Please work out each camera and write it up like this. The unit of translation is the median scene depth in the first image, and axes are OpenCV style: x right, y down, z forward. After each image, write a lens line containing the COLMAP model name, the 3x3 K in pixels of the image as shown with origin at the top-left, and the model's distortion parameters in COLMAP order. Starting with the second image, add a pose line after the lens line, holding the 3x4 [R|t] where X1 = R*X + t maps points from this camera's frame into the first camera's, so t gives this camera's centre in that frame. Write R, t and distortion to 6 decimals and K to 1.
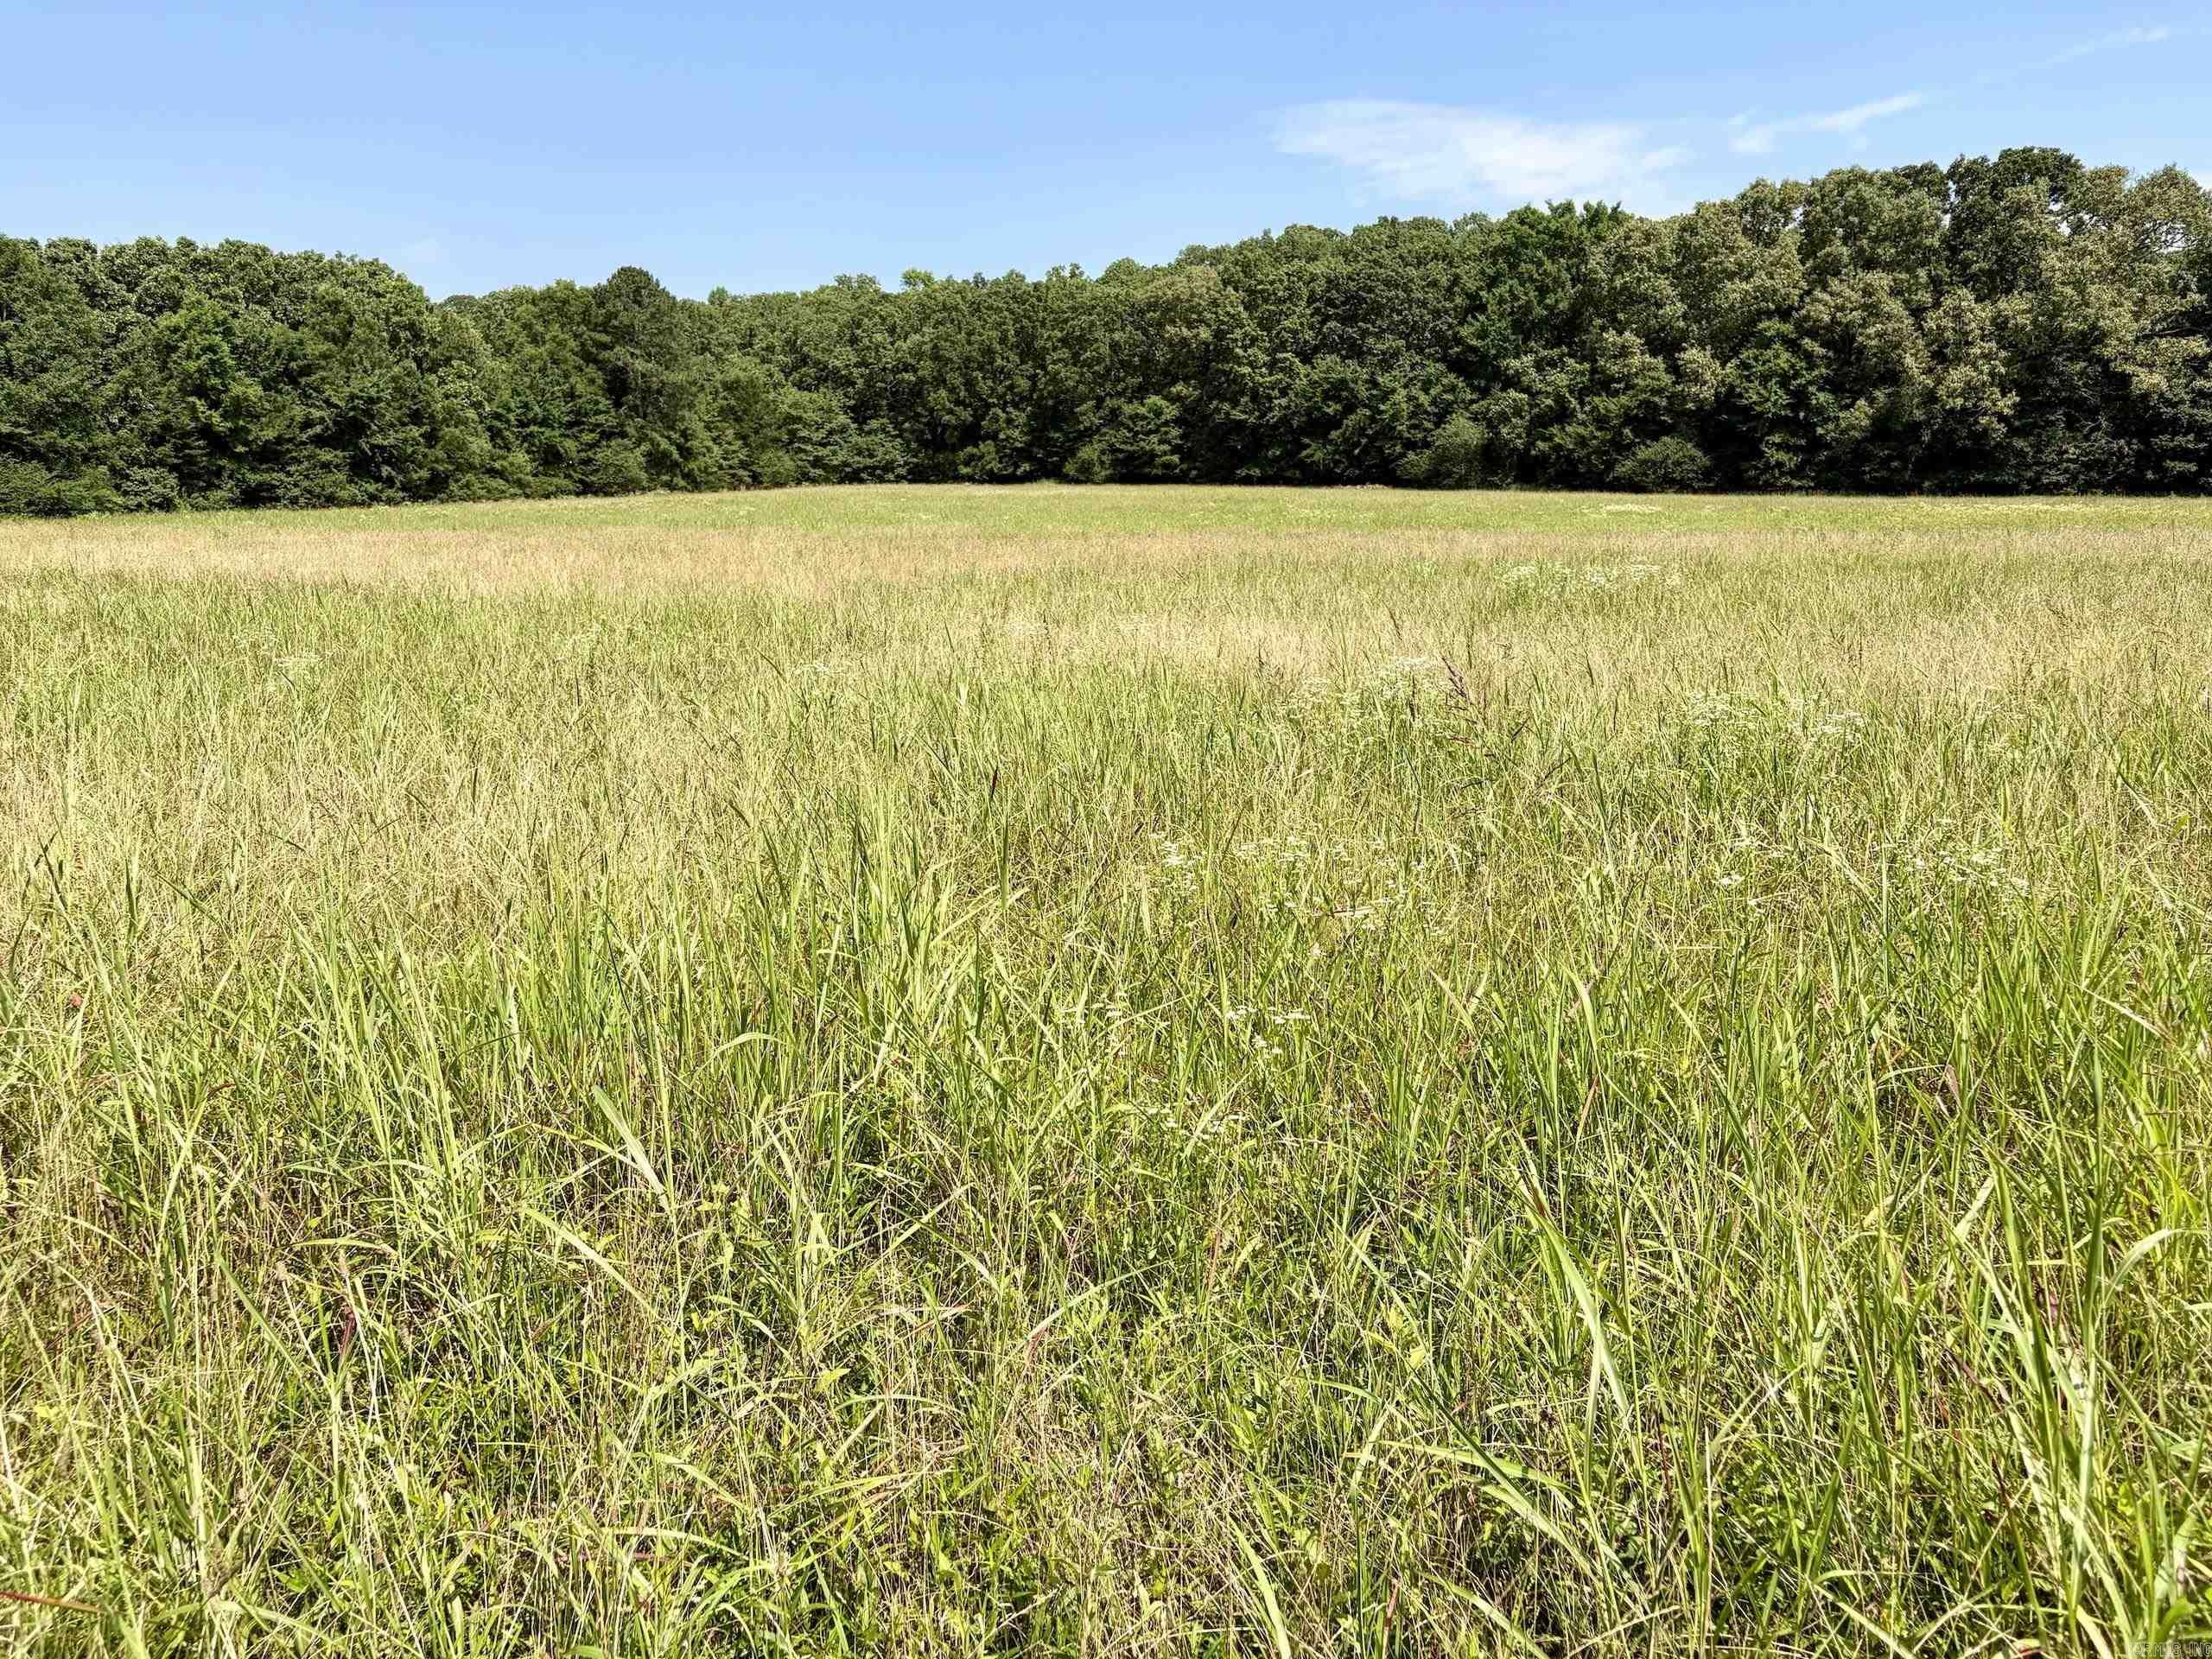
lens RADIAL K [[1670.0, 0, 1051.2], [0, 1670.0, 838.3], [0, 0, 1]] dist [0.039369, -0.041574]
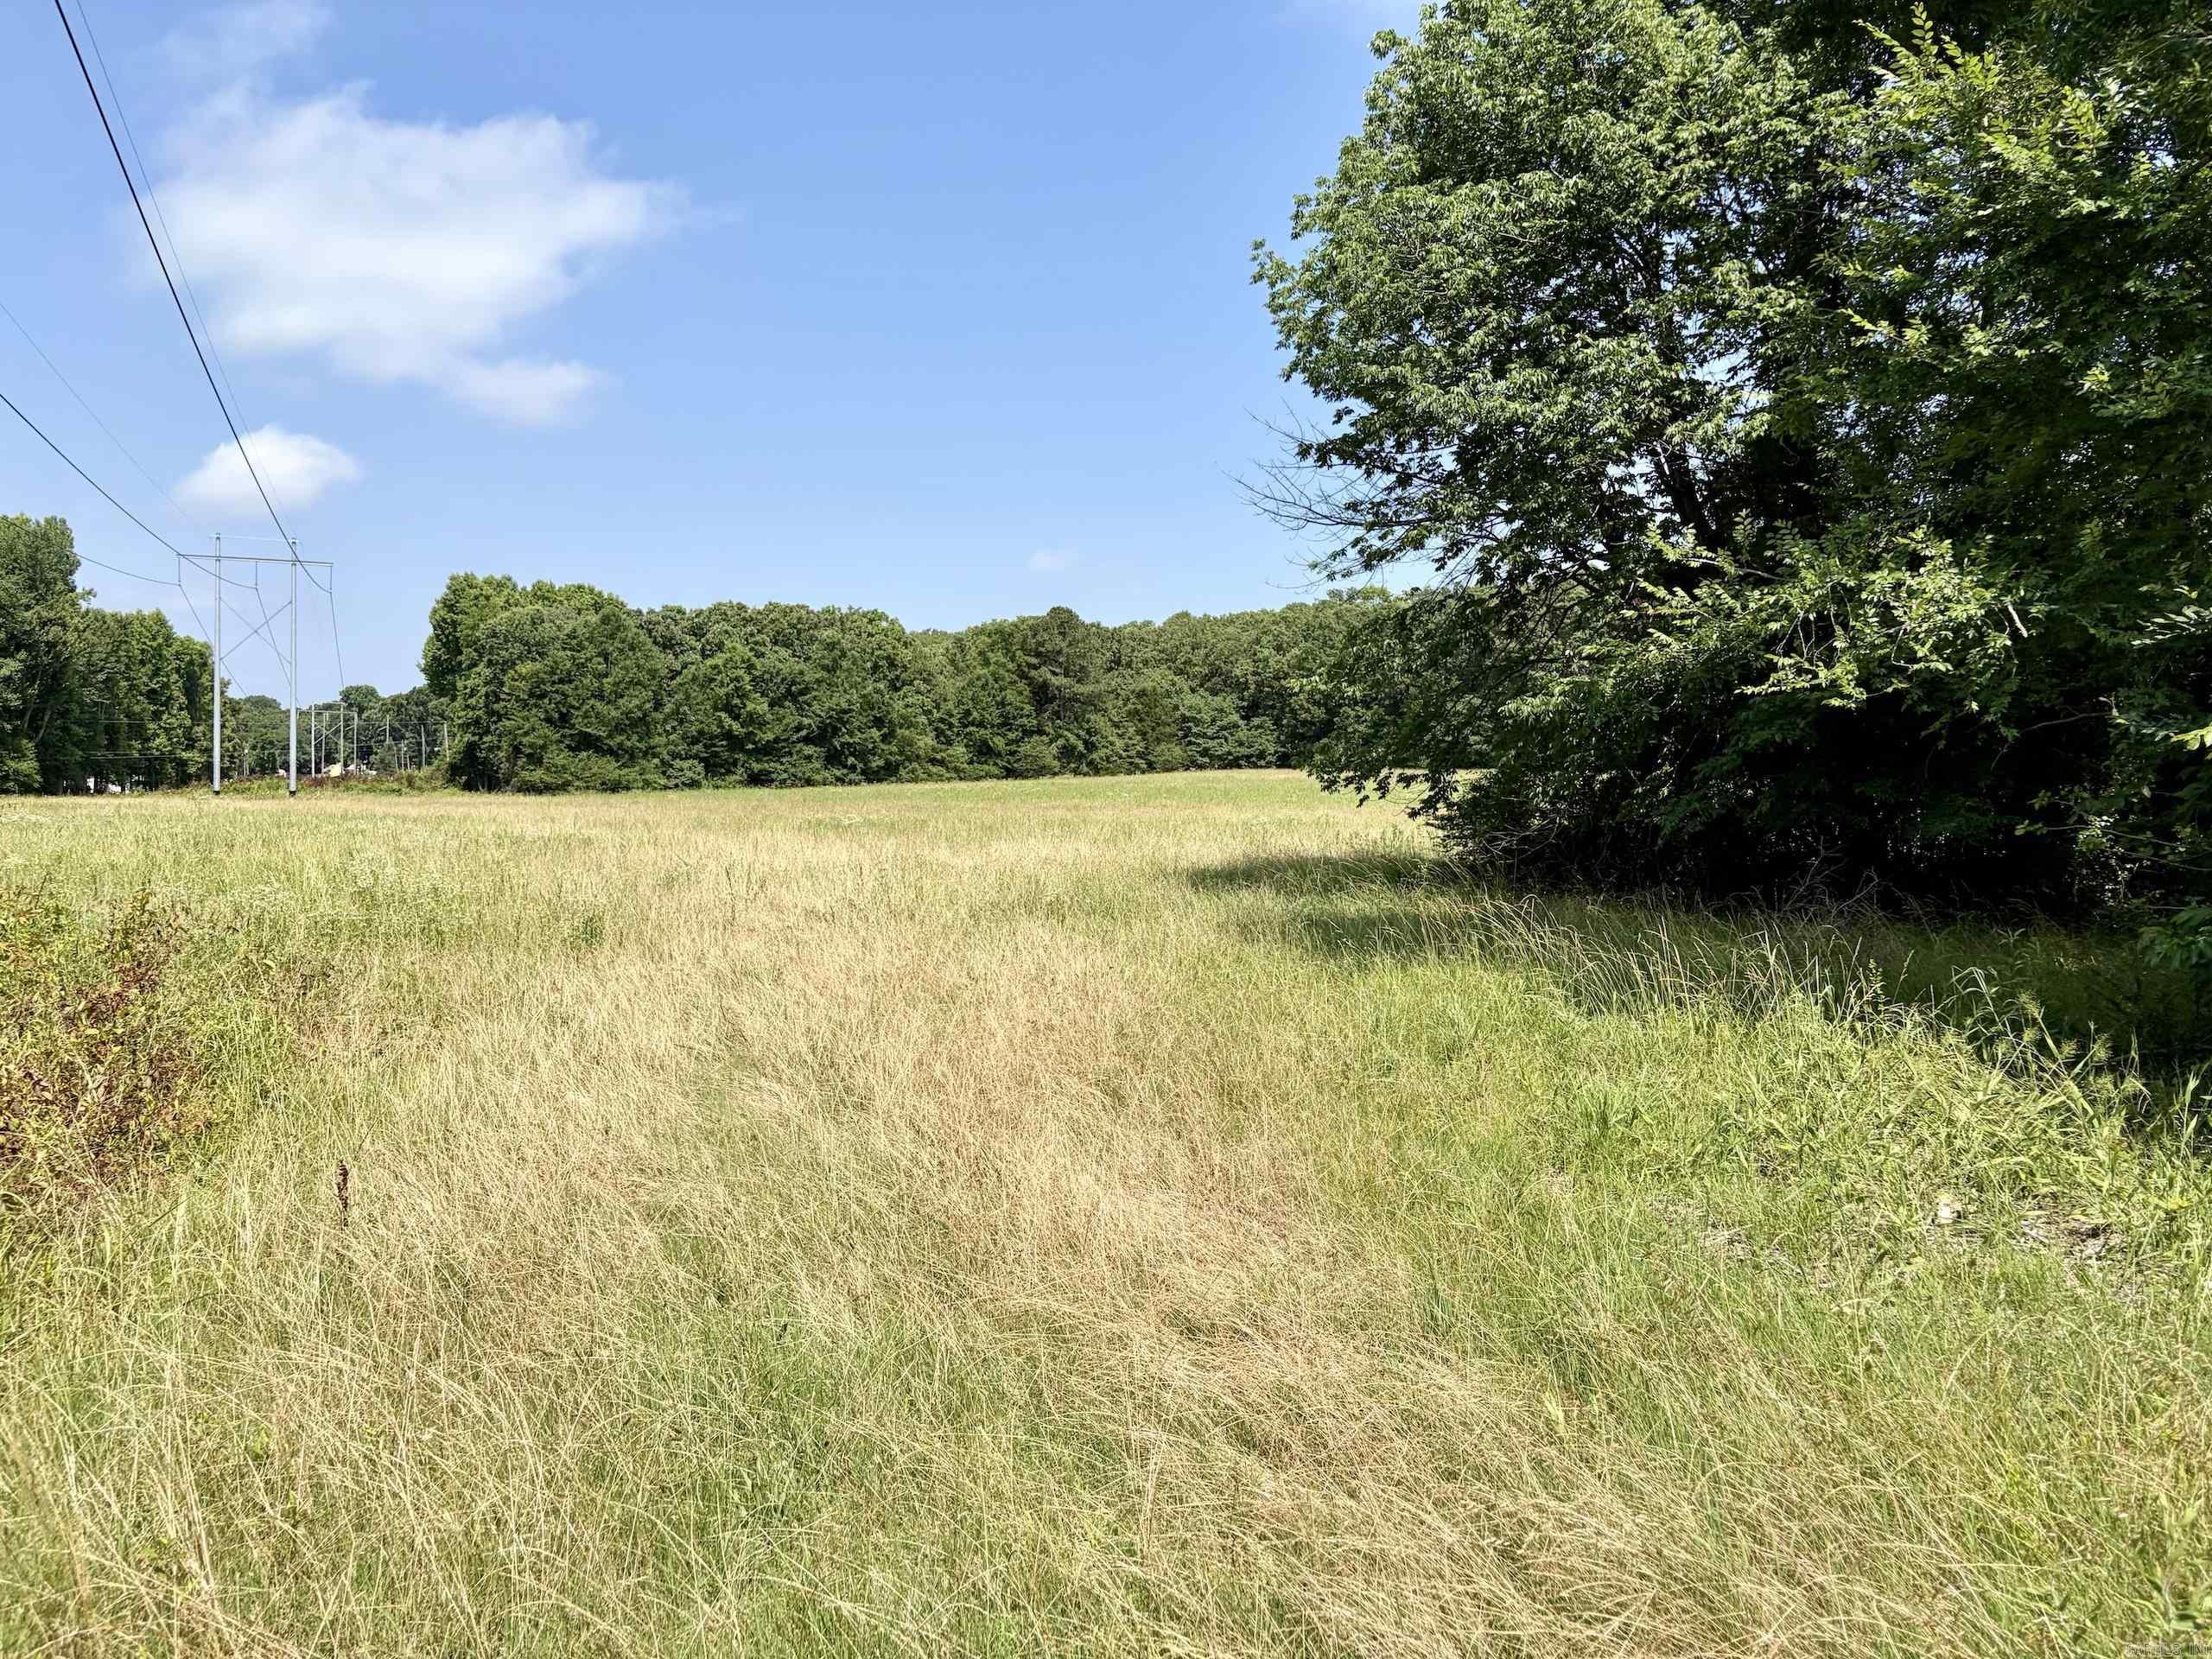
lens RADIAL K [[1670.0, 0, 1126.8], [0, 1670.0, 830.5], [0, 0, 1]] dist [0.039369, -0.041574]
pose [[0.949110, 0.013577, -0.314653, 0.220489], [-0.066712, 0.985067, -0.158724, 0.034969], [0.307799, 0.171638, 0.935842, -0.177913]]
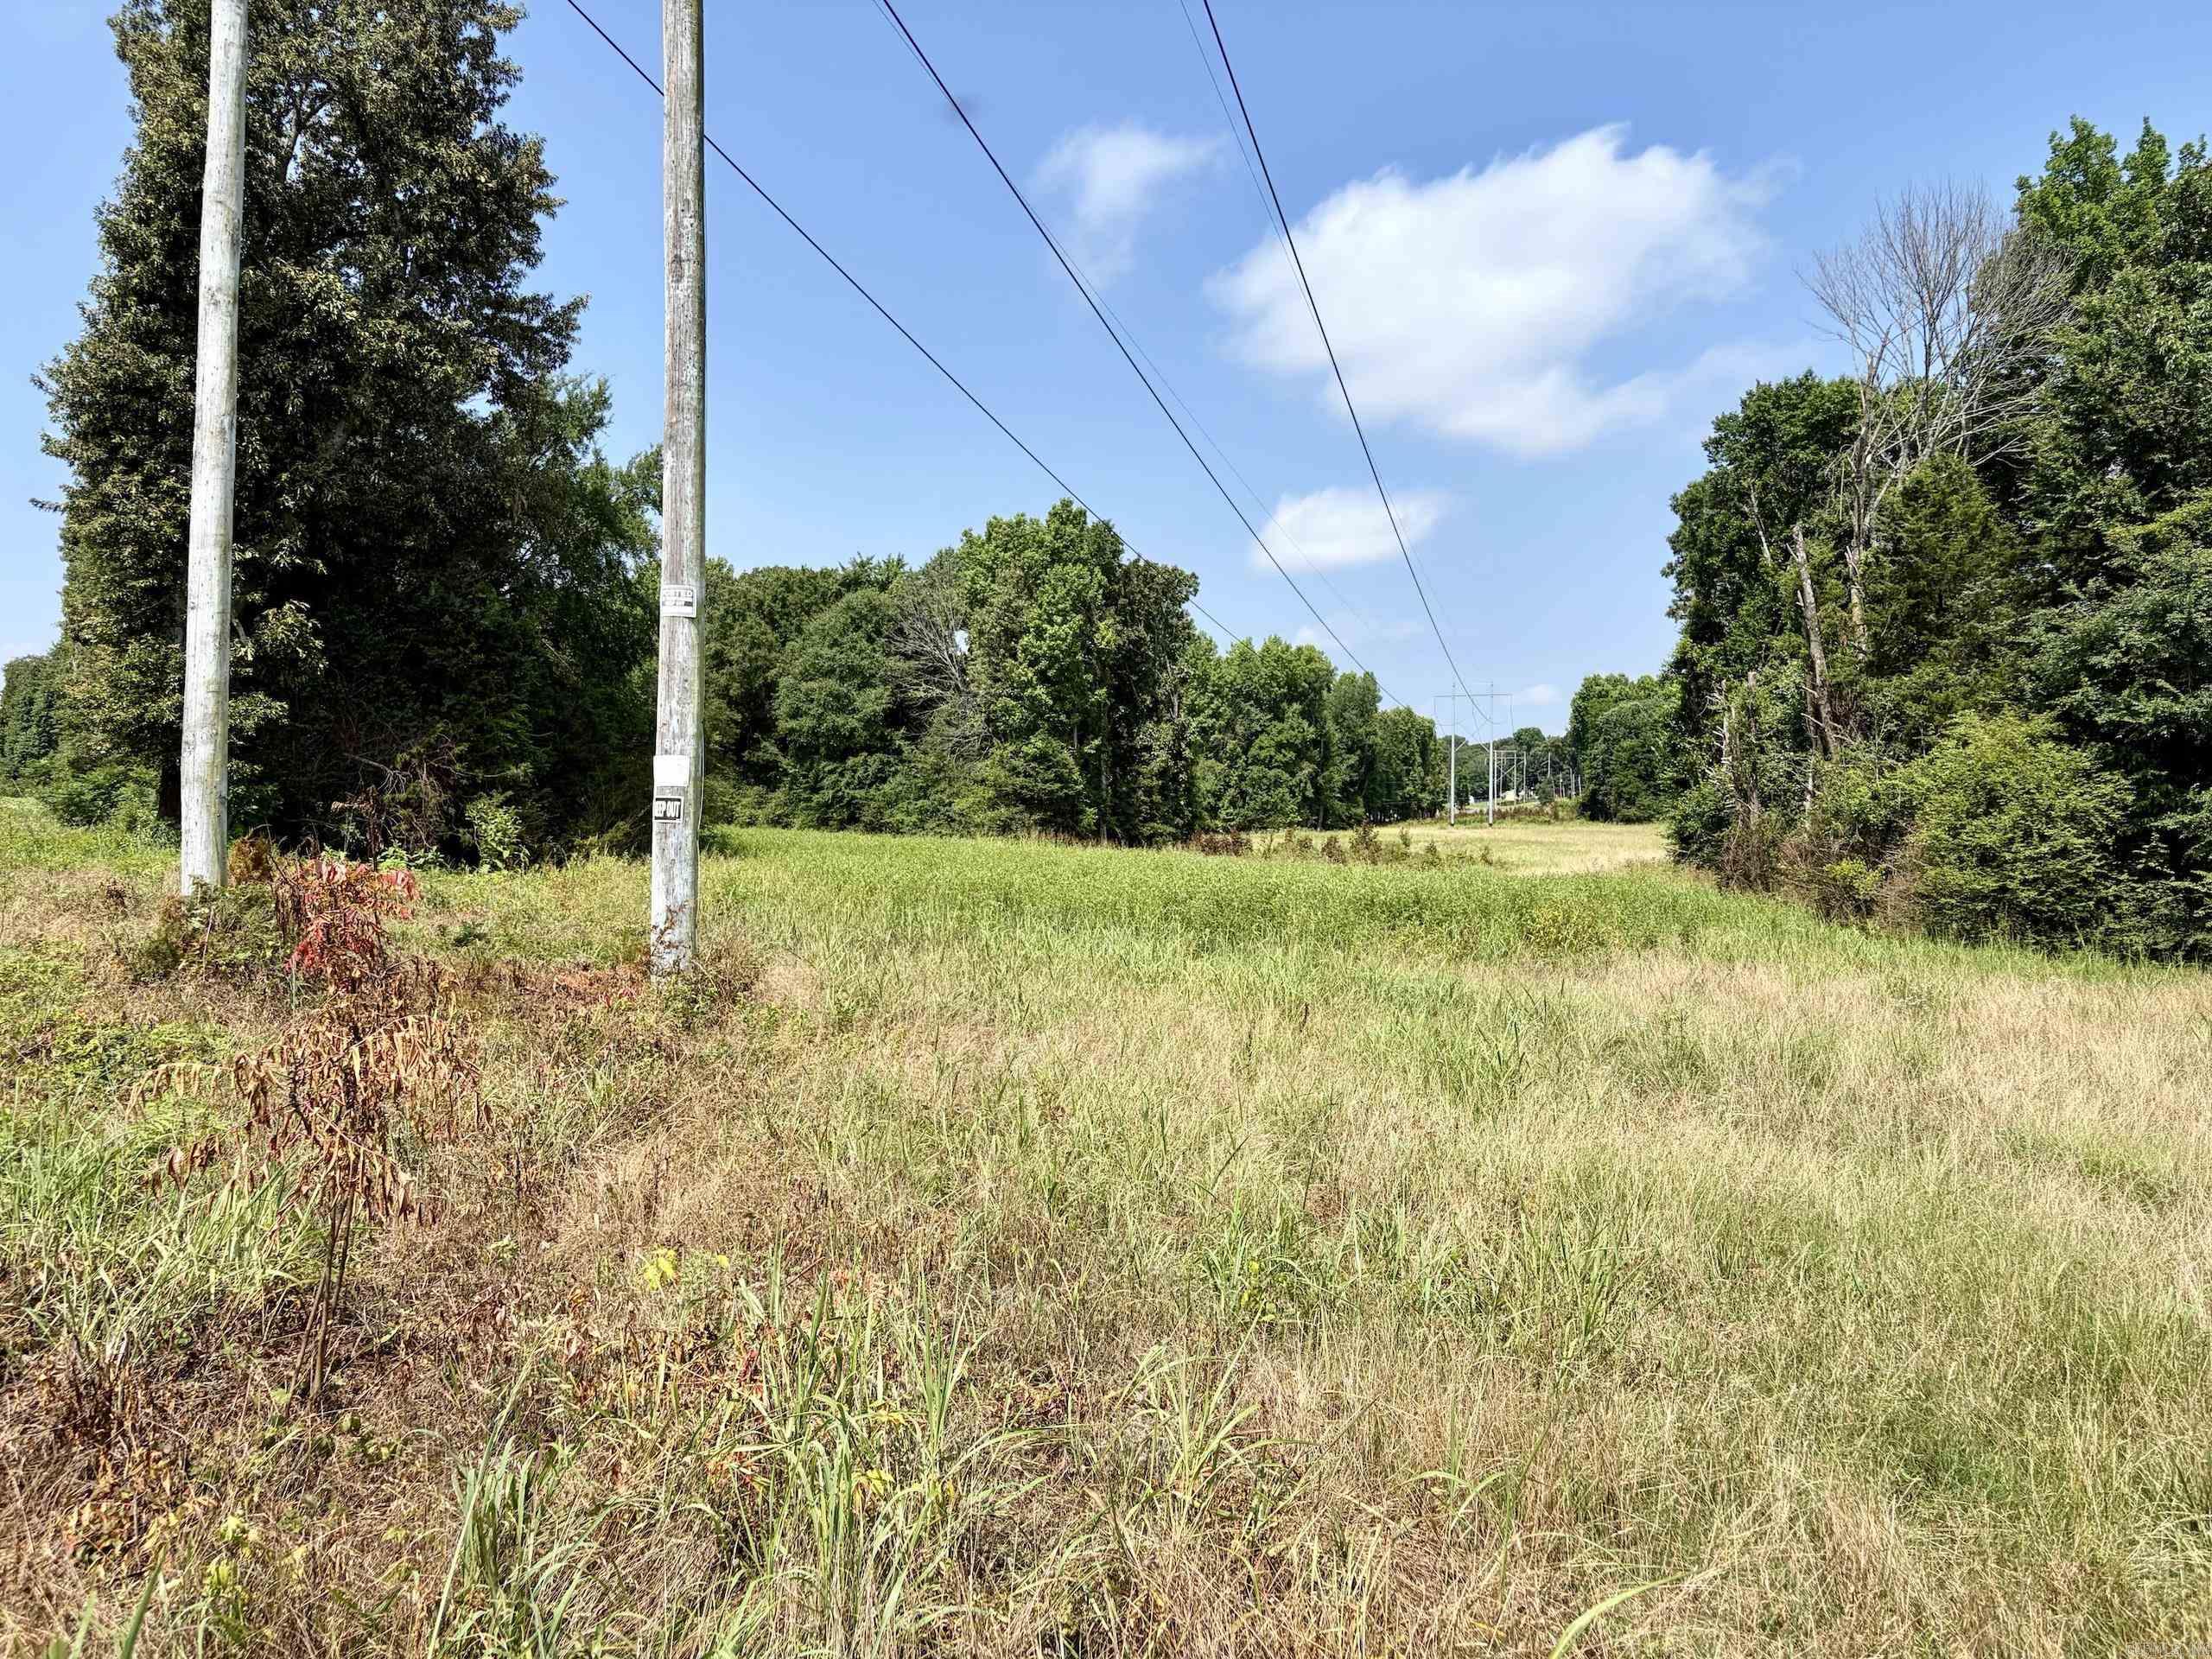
lens RADIAL K [[1670.0, 0, 1082.9], [0, 1670.0, 829.5], [0, 0, 1]] dist [0.039369, -0.041574]
pose [[0.533290, 0.011079, -0.845860, 0.655599], [-0.157469, 0.983738, -0.086395, 0.105119], [0.831147, 0.179270, 0.526362, -0.639645]]
